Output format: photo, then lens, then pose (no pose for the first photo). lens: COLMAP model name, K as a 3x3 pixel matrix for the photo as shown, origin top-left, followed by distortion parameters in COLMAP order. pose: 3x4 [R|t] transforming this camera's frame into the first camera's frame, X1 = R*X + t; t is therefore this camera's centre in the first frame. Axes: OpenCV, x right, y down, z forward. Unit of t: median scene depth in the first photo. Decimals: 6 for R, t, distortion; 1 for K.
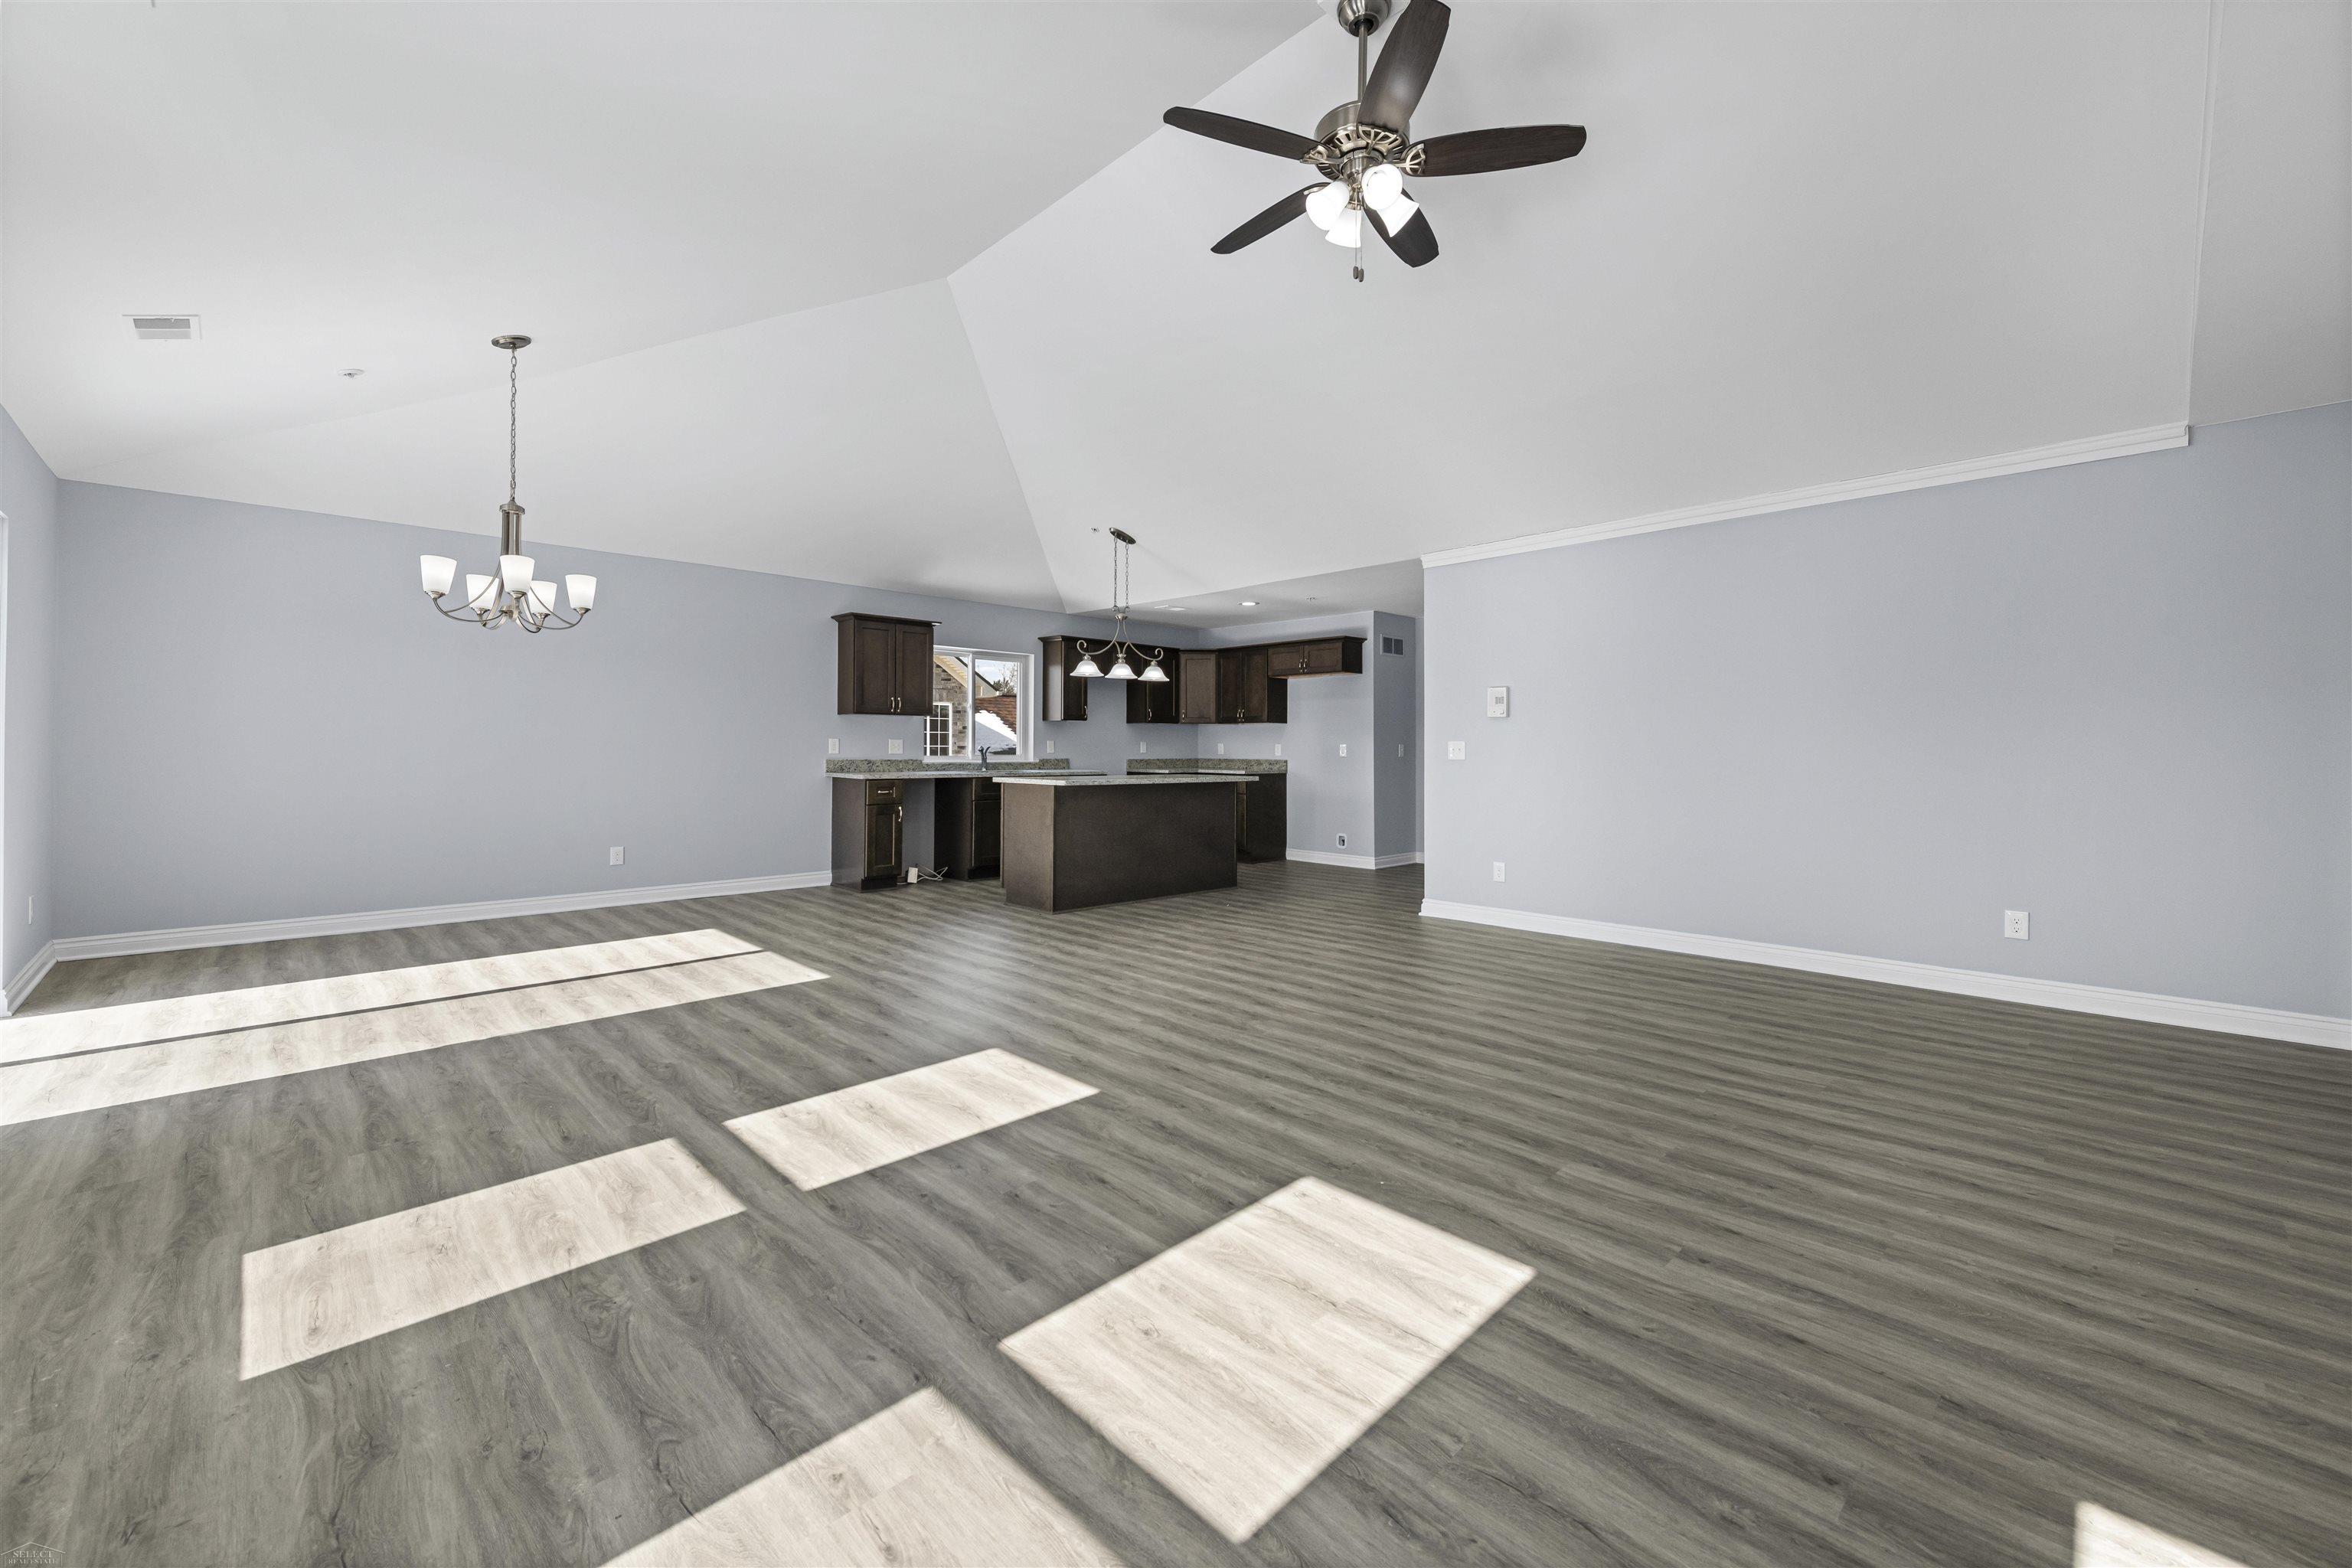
lens RADIAL K [[957.3, 0, 1180.9], [0, 957.3, 790.7], [0, 0, 1]] dist [0.001604, -0.000023]
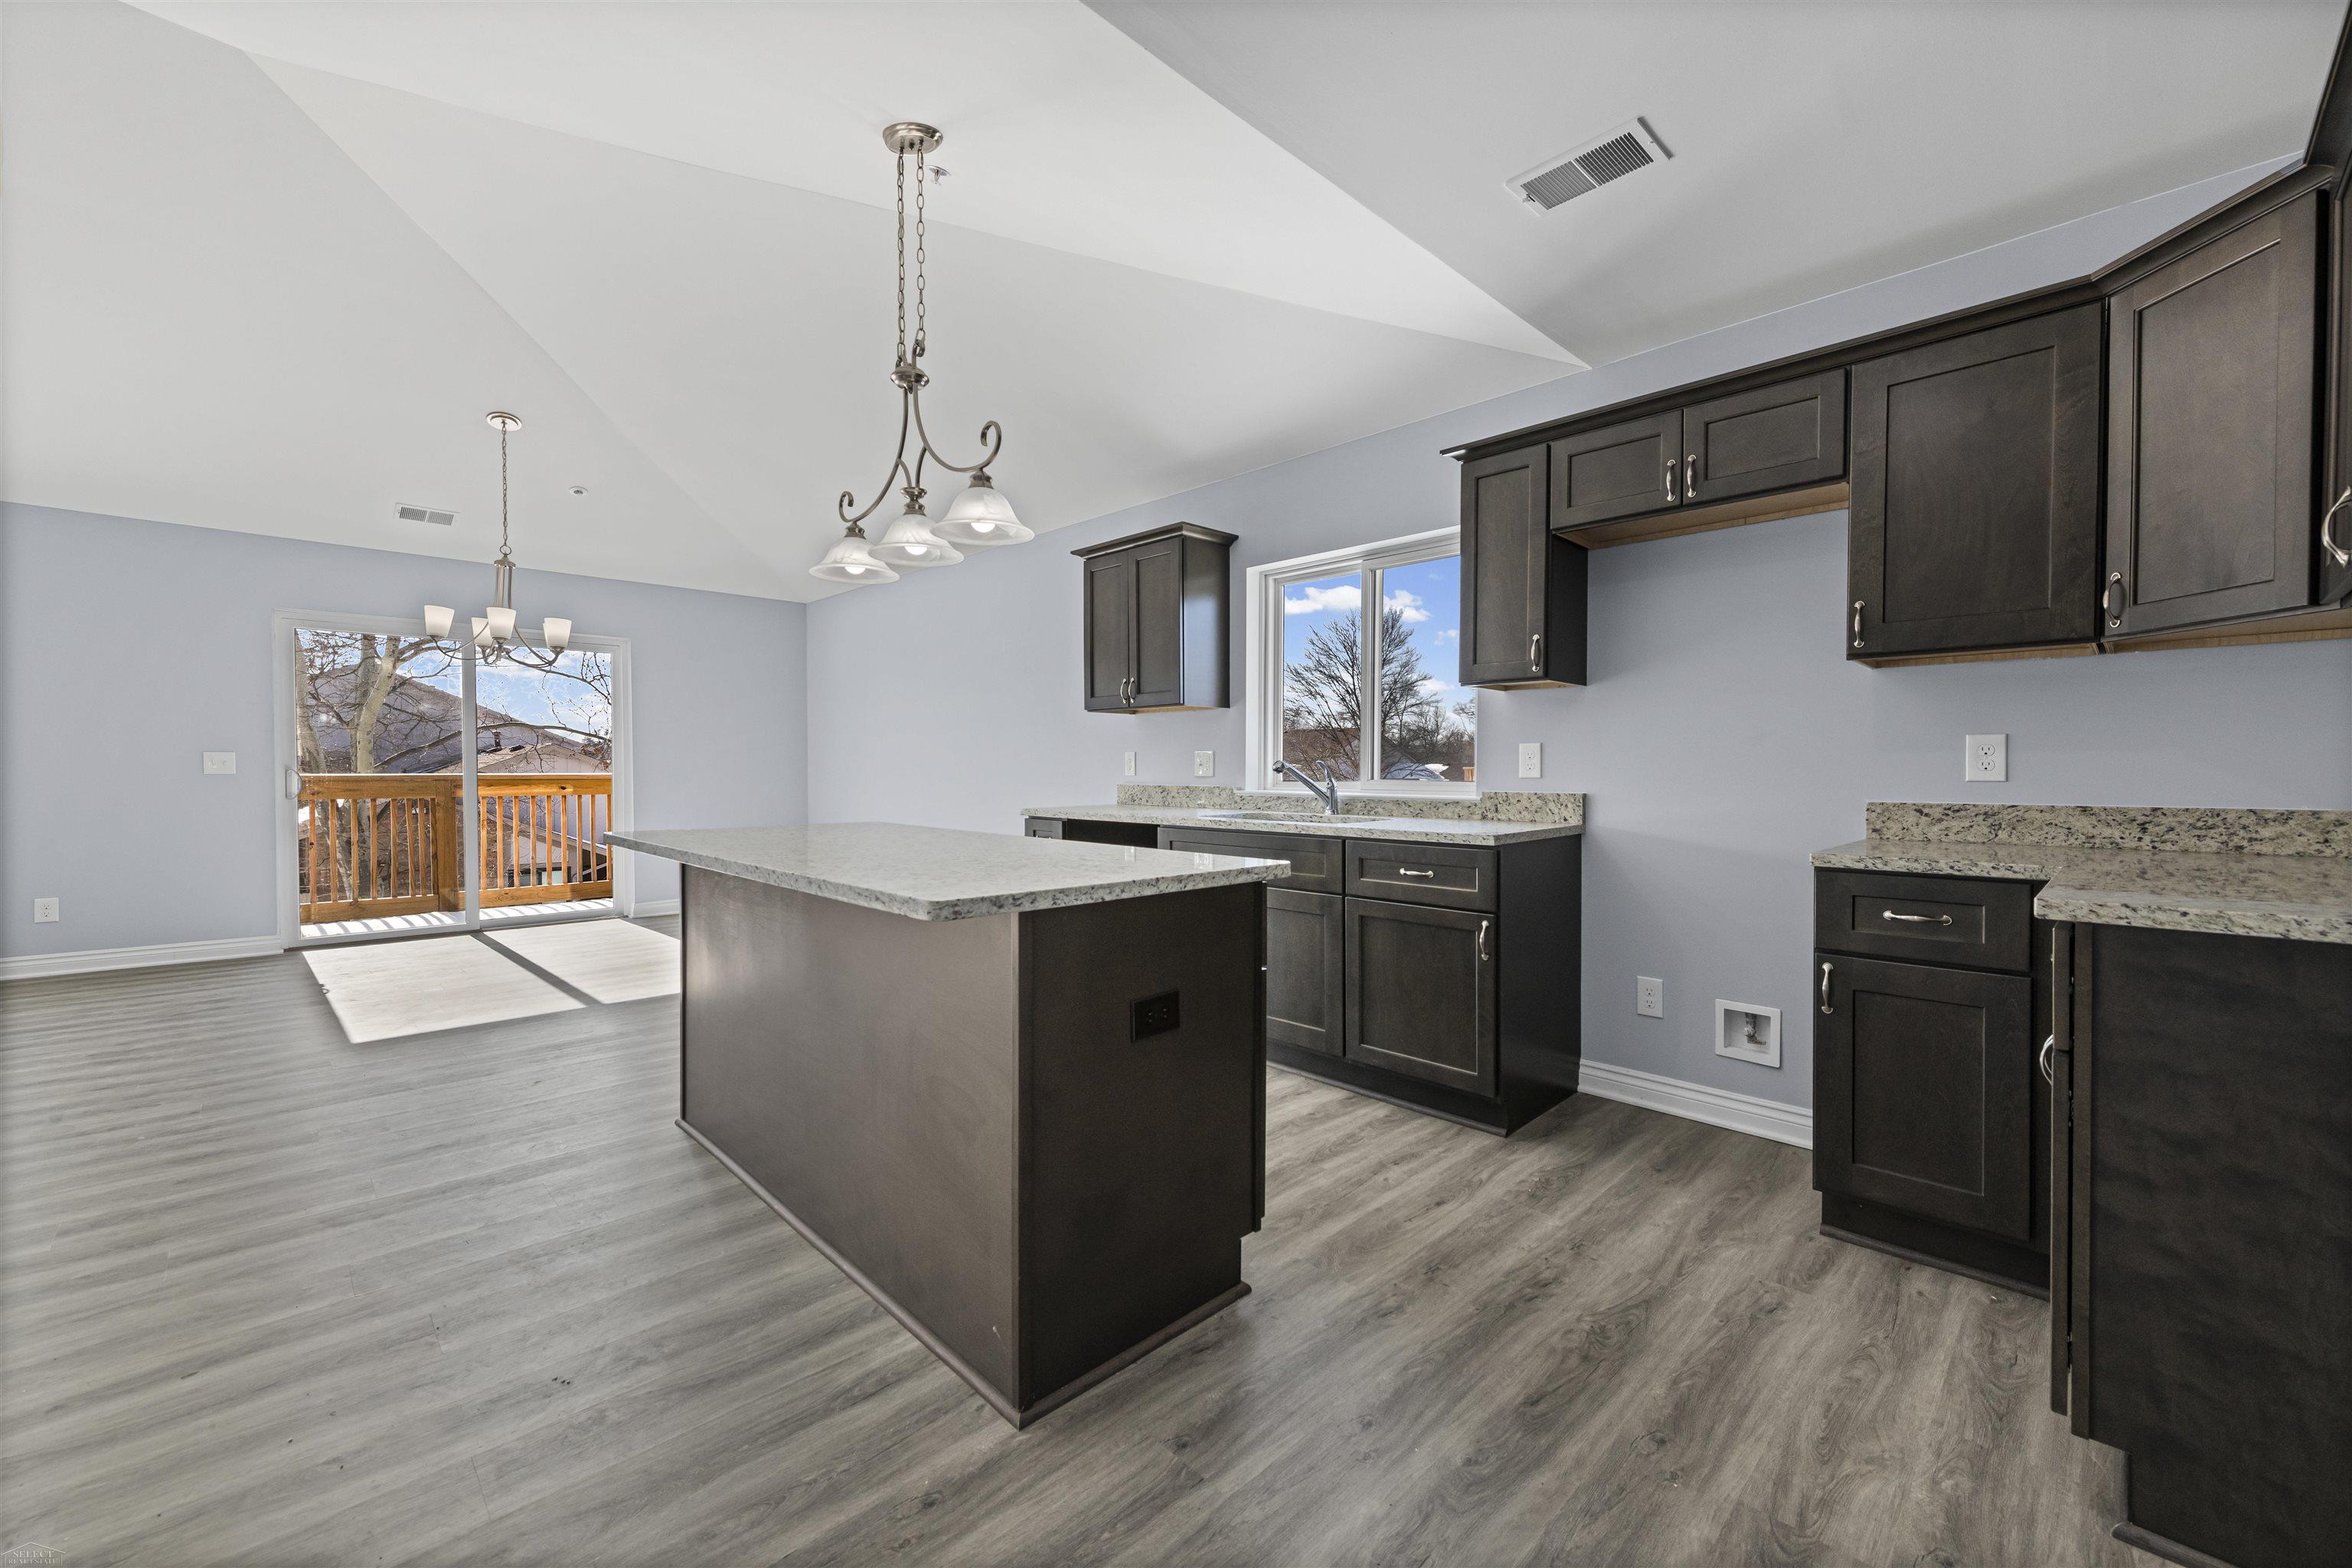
lens RADIAL K [[917.0, 0, 1173.7], [0, 917.0, 783.5], [0, 0, 1]] dist [0.013231, 0.000063]
pose [[-0.012483, 0.017054, -0.999777, 0.219787], [-0.040144, 0.999040, 0.017543, -0.037491], [0.999116, 0.040354, -0.011786, 0.869325]]
